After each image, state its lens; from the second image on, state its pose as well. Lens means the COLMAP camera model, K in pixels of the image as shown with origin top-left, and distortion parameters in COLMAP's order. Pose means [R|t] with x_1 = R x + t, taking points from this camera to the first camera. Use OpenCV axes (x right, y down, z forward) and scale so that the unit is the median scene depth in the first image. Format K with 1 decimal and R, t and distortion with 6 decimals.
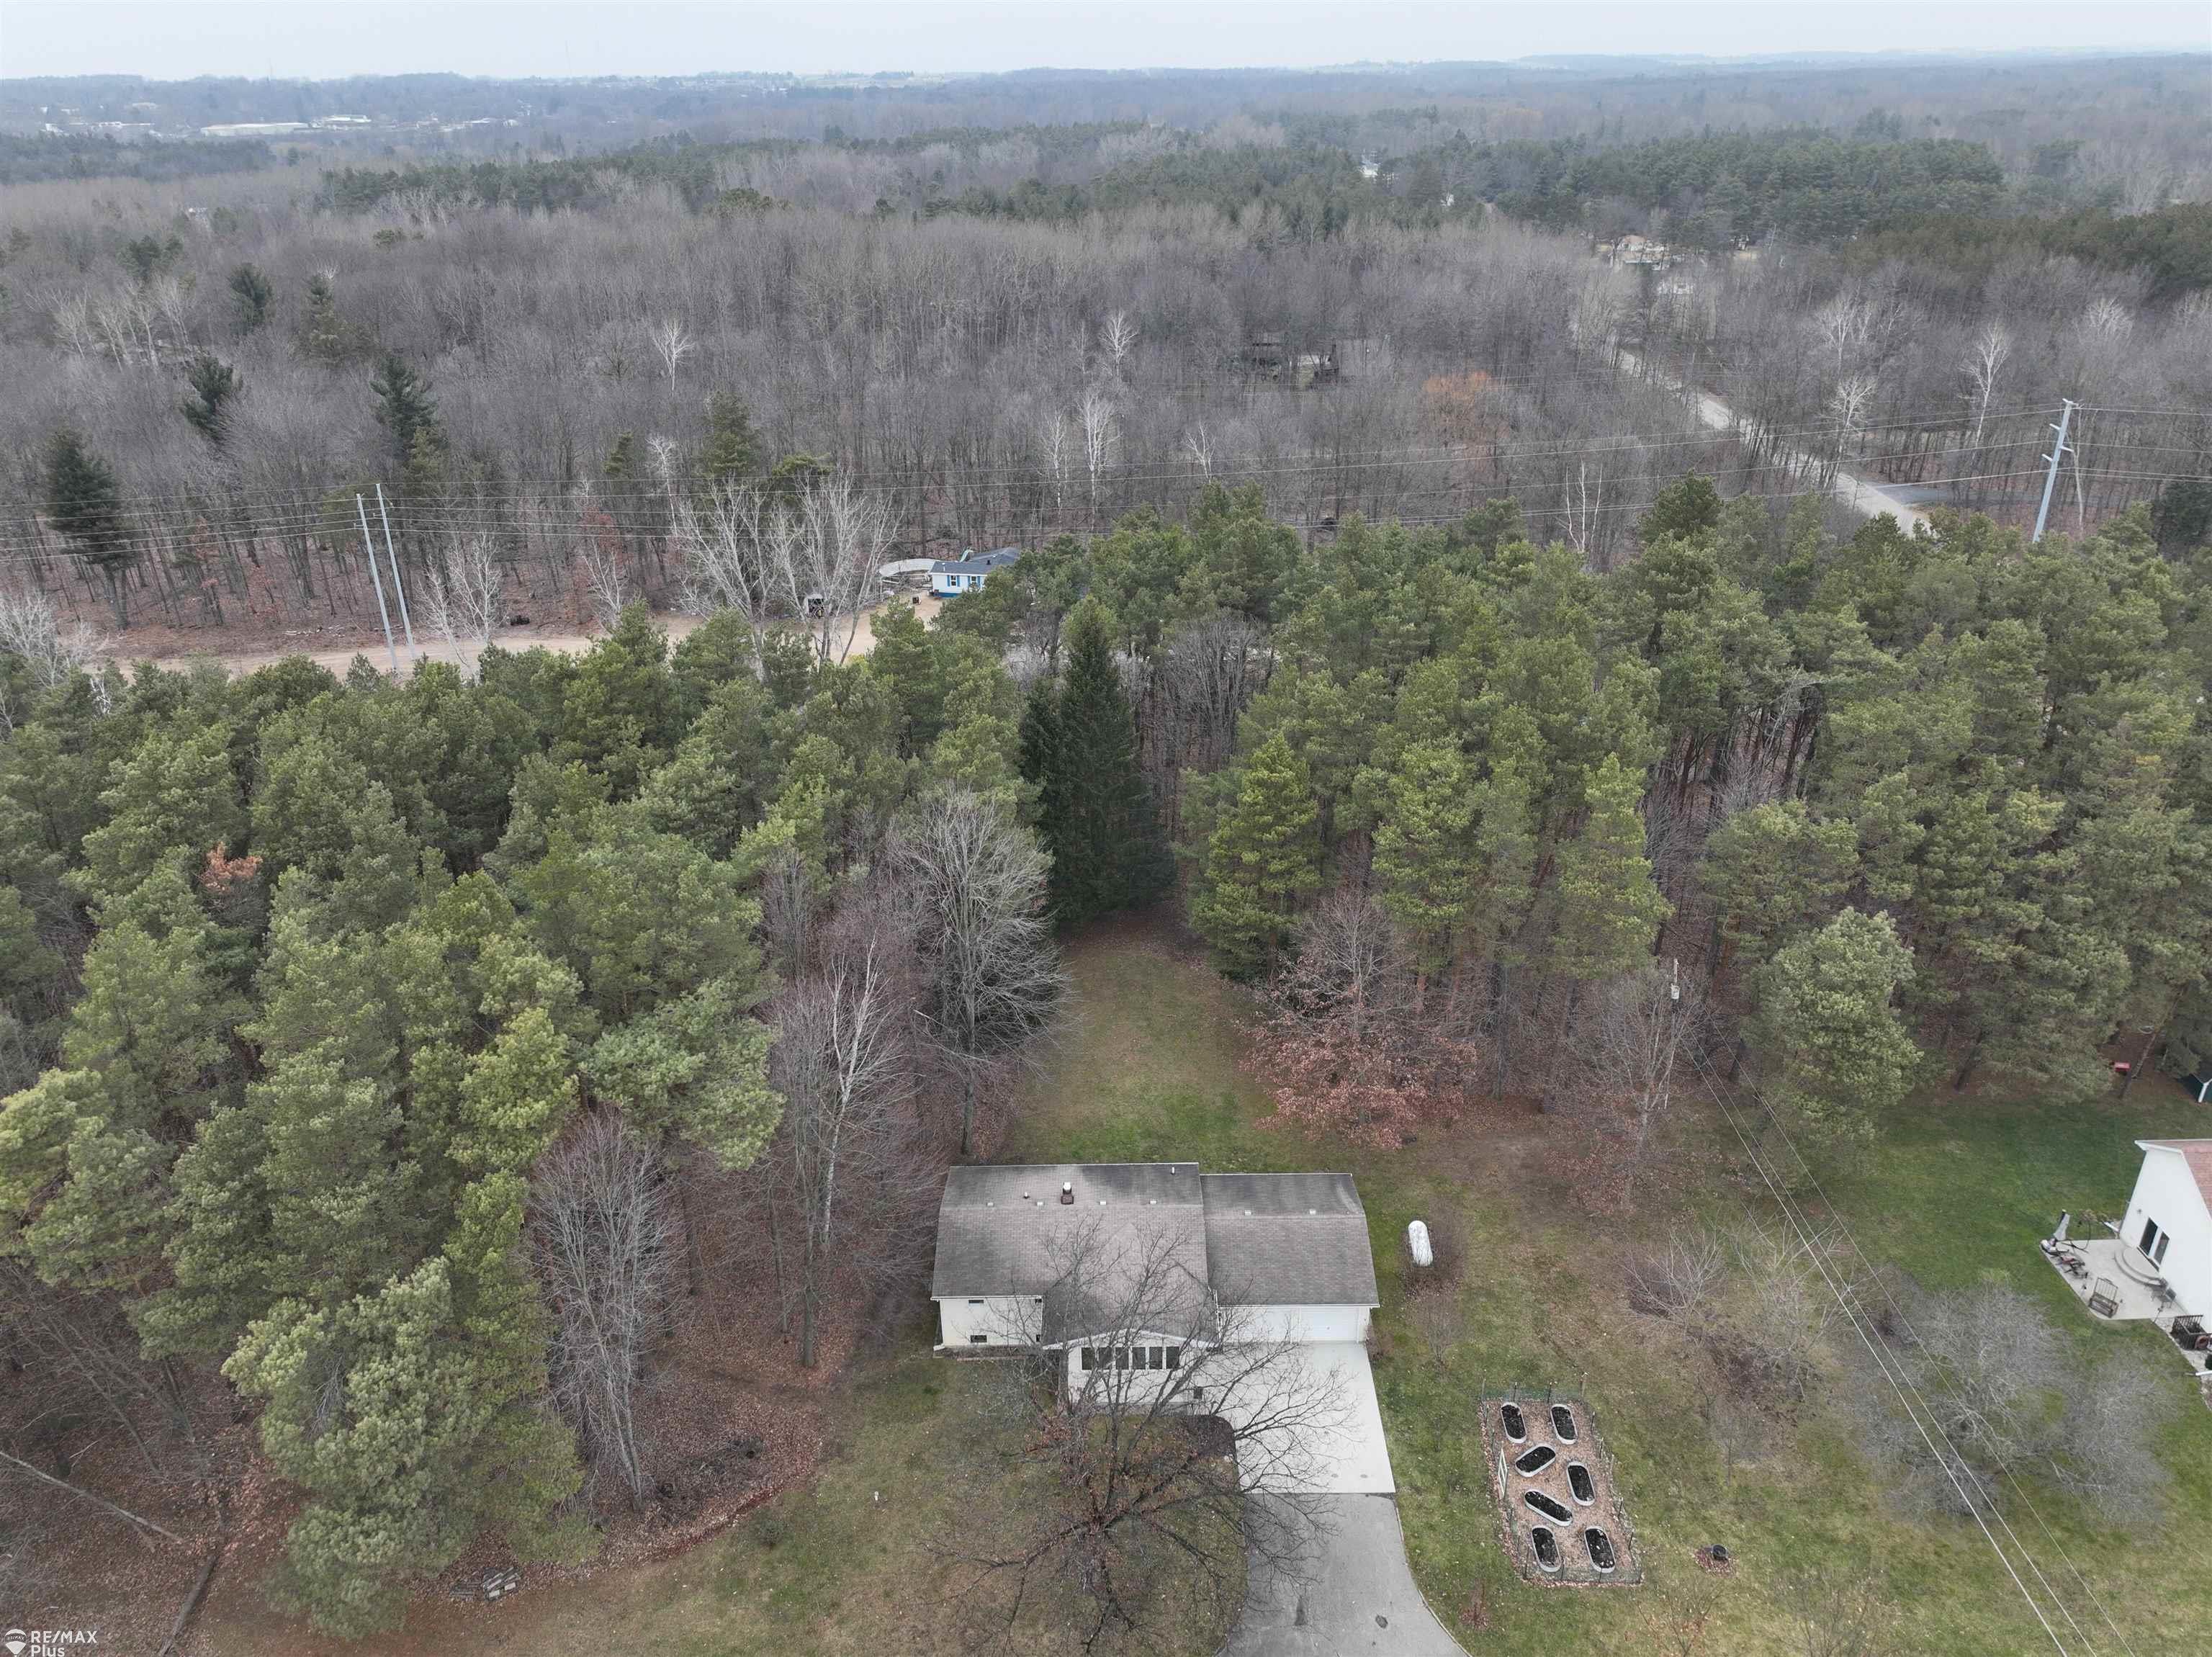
lens RADIAL K [[1558.2, 0, 1106.0], [0, 1558.2, 828.5], [0, 0, 1]] dist [-0.009913, 0.023982]
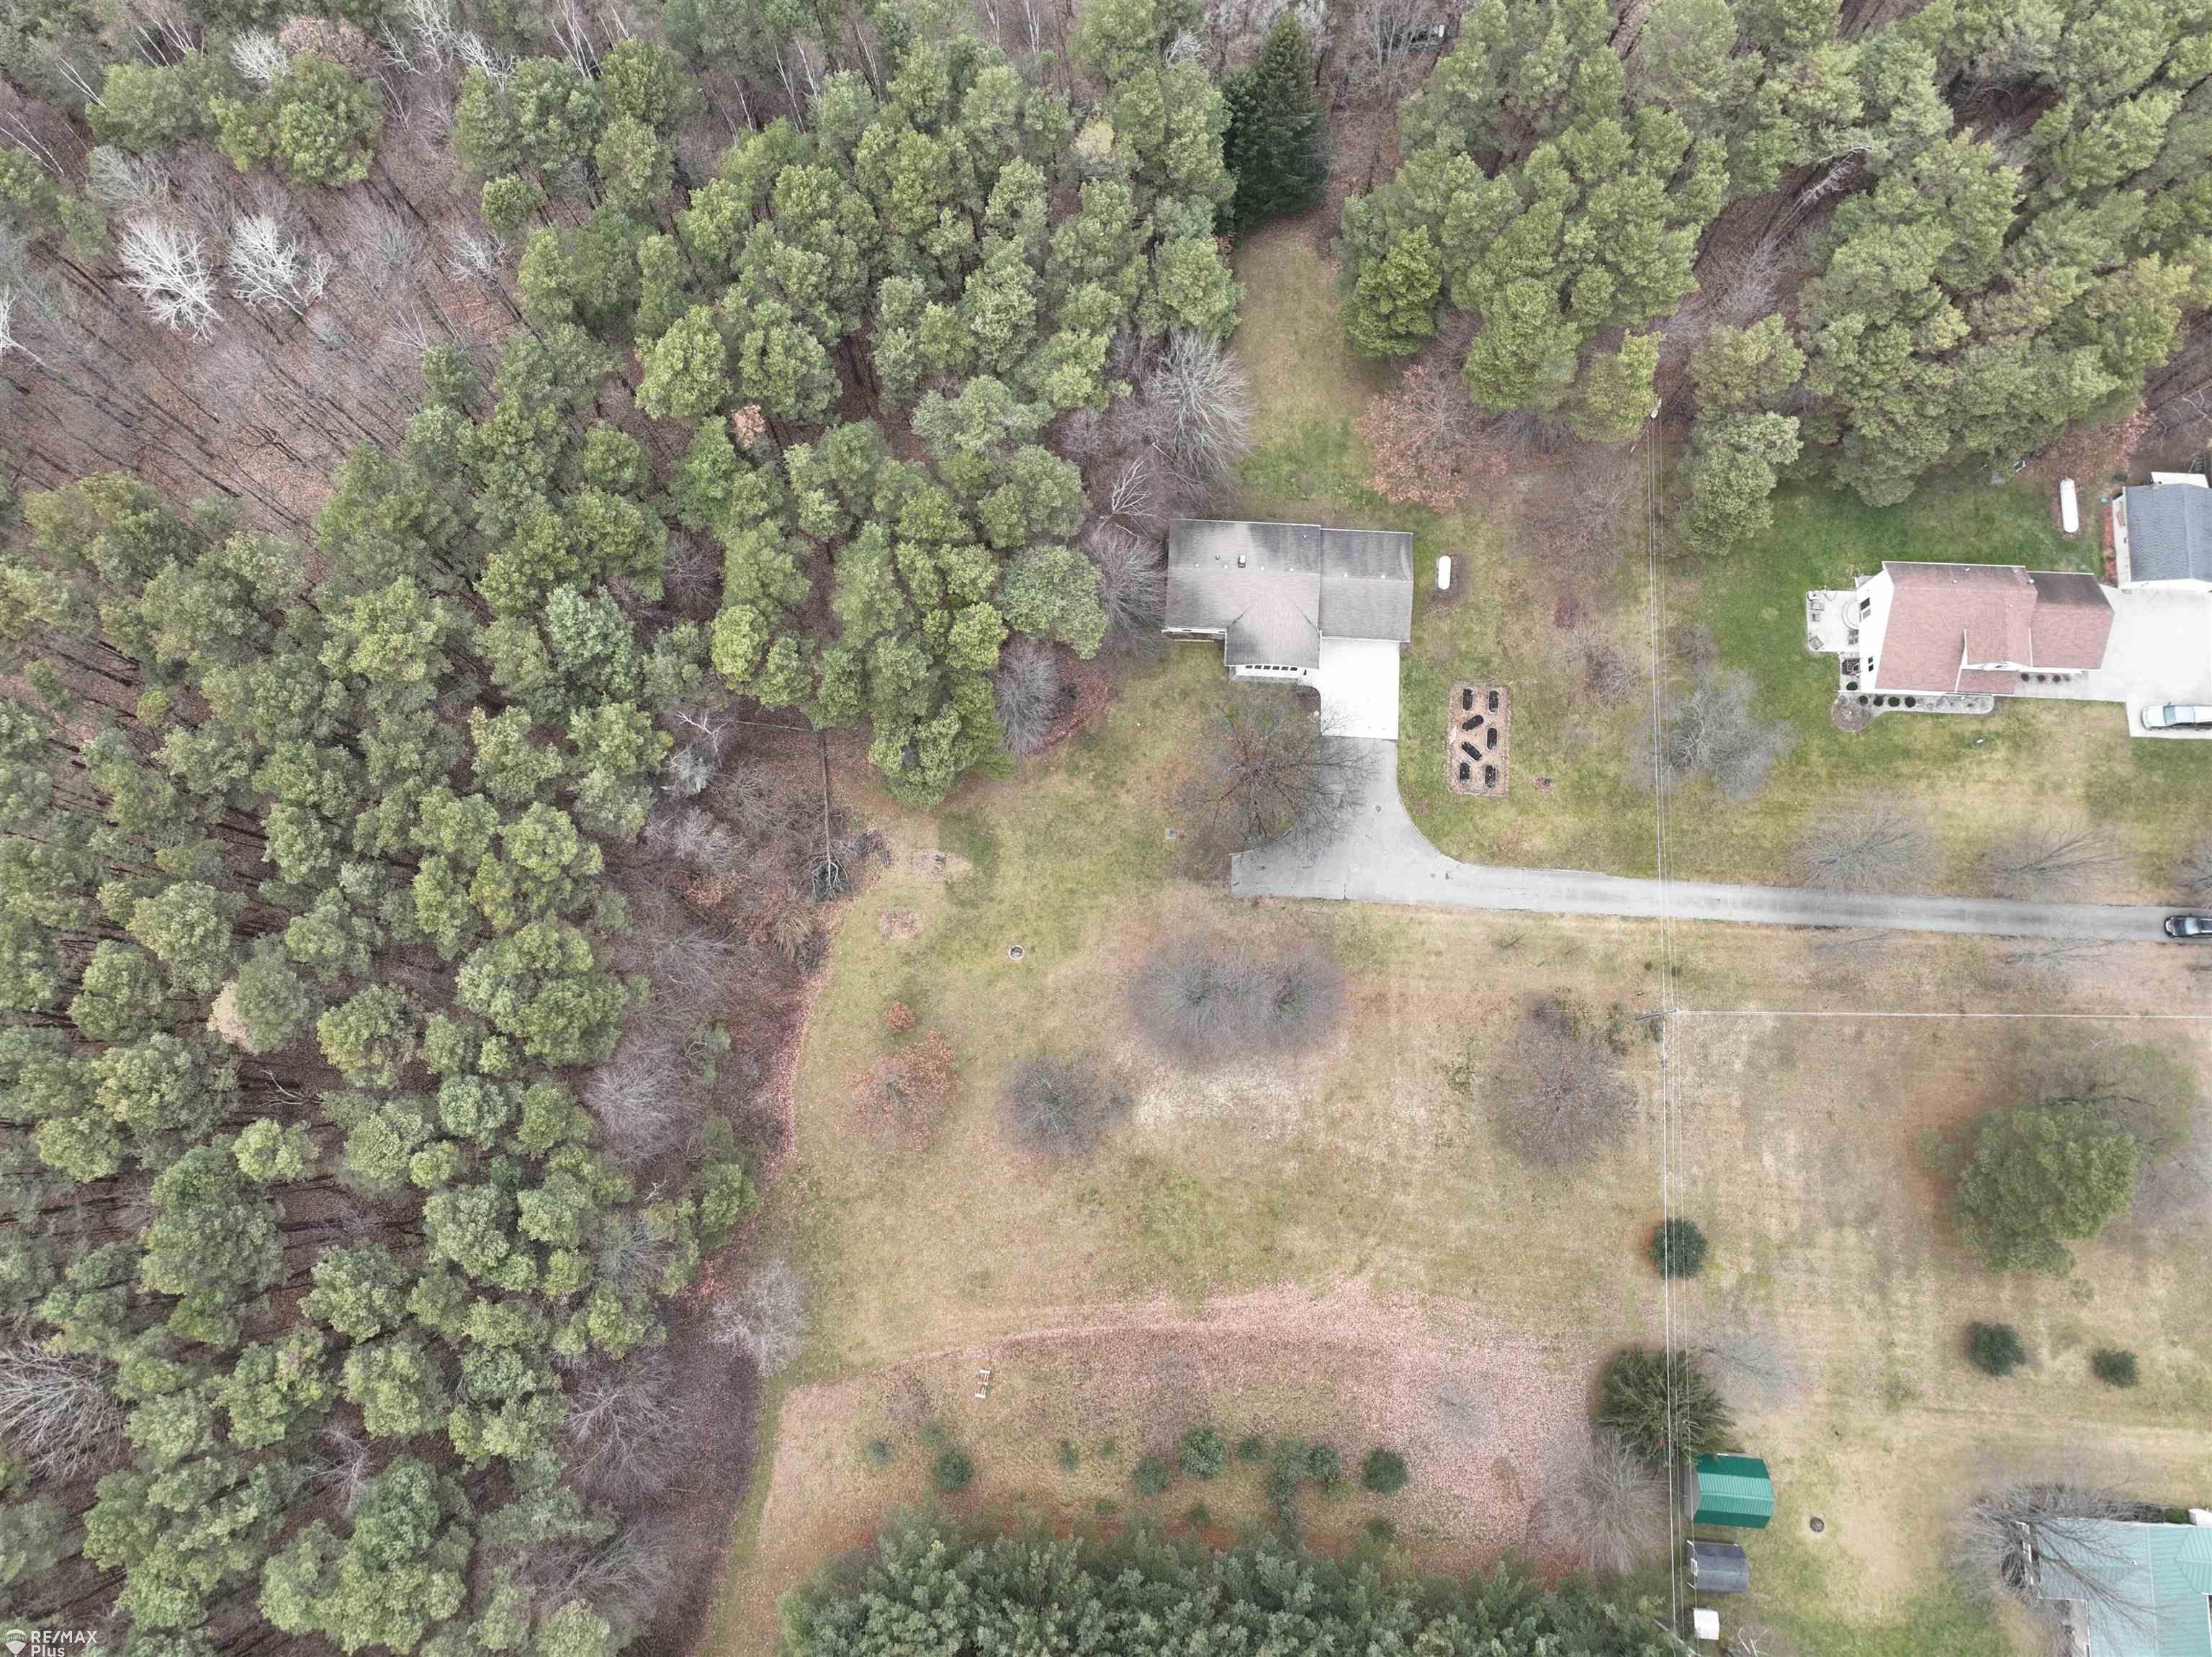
lens RADIAL K [[1555.0, 0, 1106.0], [0, 1555.0, 828.5], [0, 0, 1]] dist [0.003905, -0.004263]
pose [[0.998810, 0.048760, 0.001368, -0.176144], [-0.030156, 0.595191, 0.803018, -1.039119], [0.038341, -0.802104, 0.595953, -0.282054]]
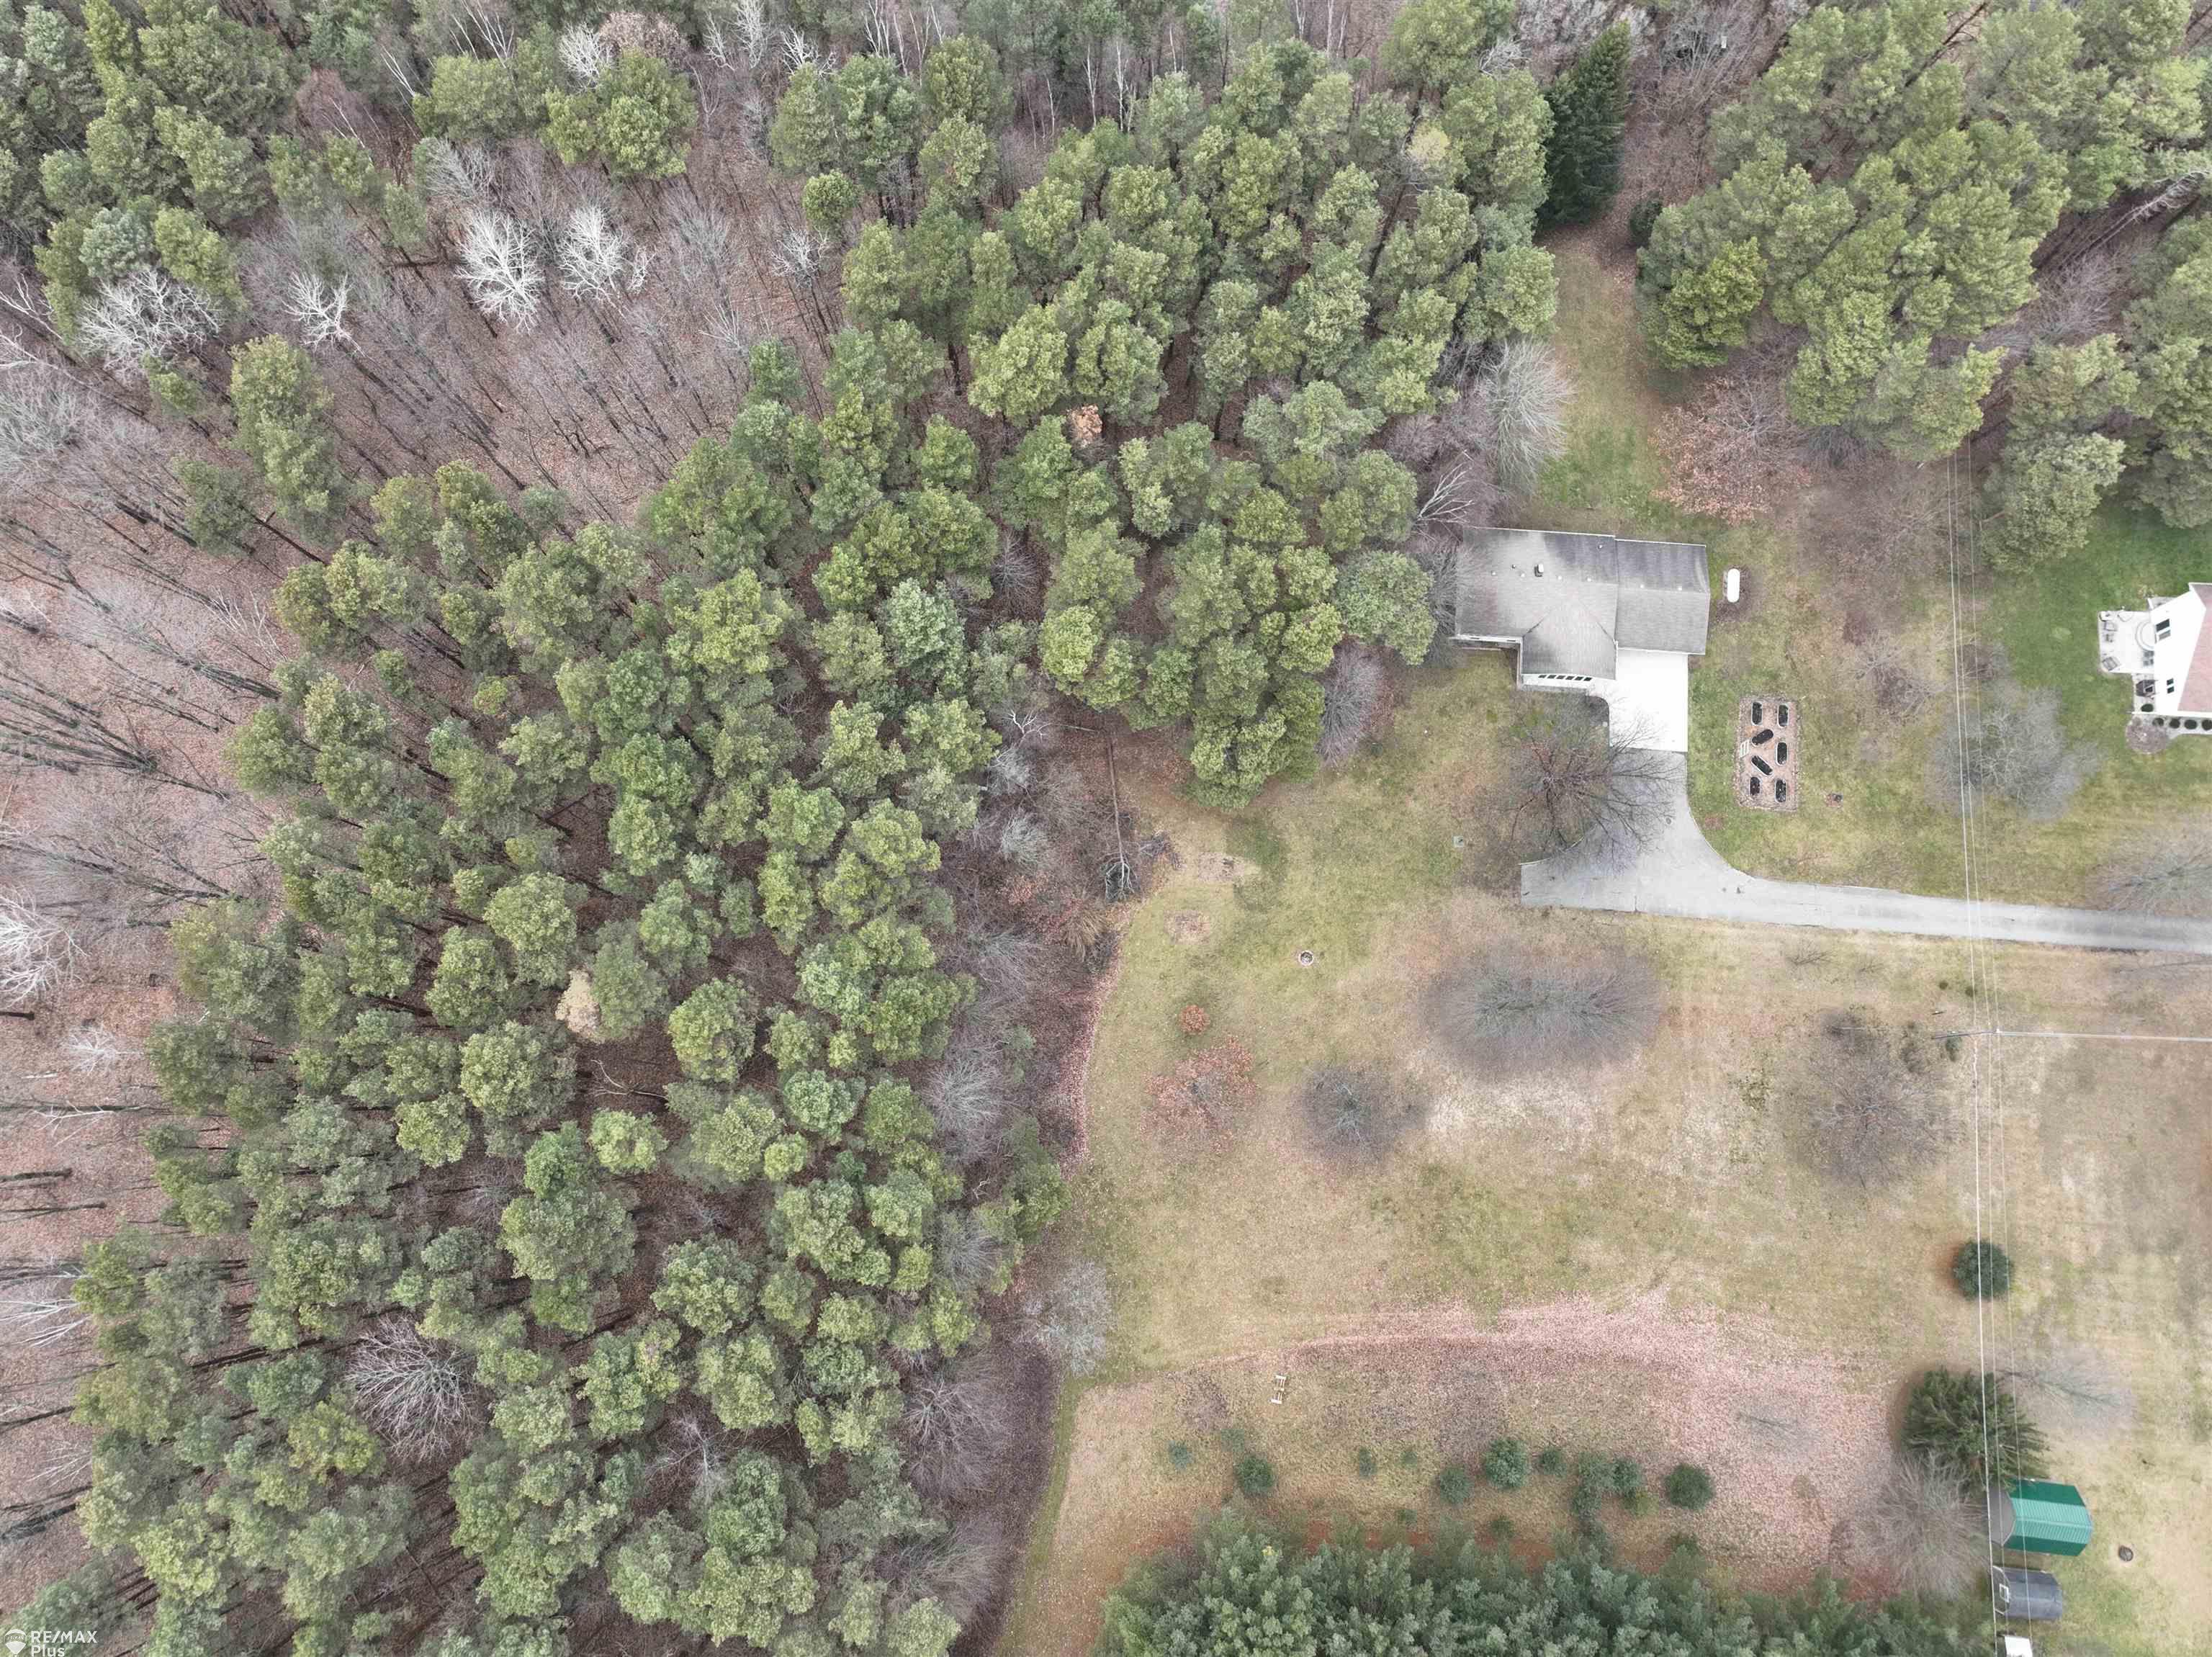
lens RADIAL K [[1558.2, 0, 1106.0], [0, 1558.2, 828.5], [0, 0, 1]] dist [-0.009913, 0.023982]
pose [[0.997545, 0.069783, -0.005837, -0.509071], [-0.036979, 0.595725, 0.802337, -1.027446], [0.059466, -0.800151, 0.596843, -0.295962]]
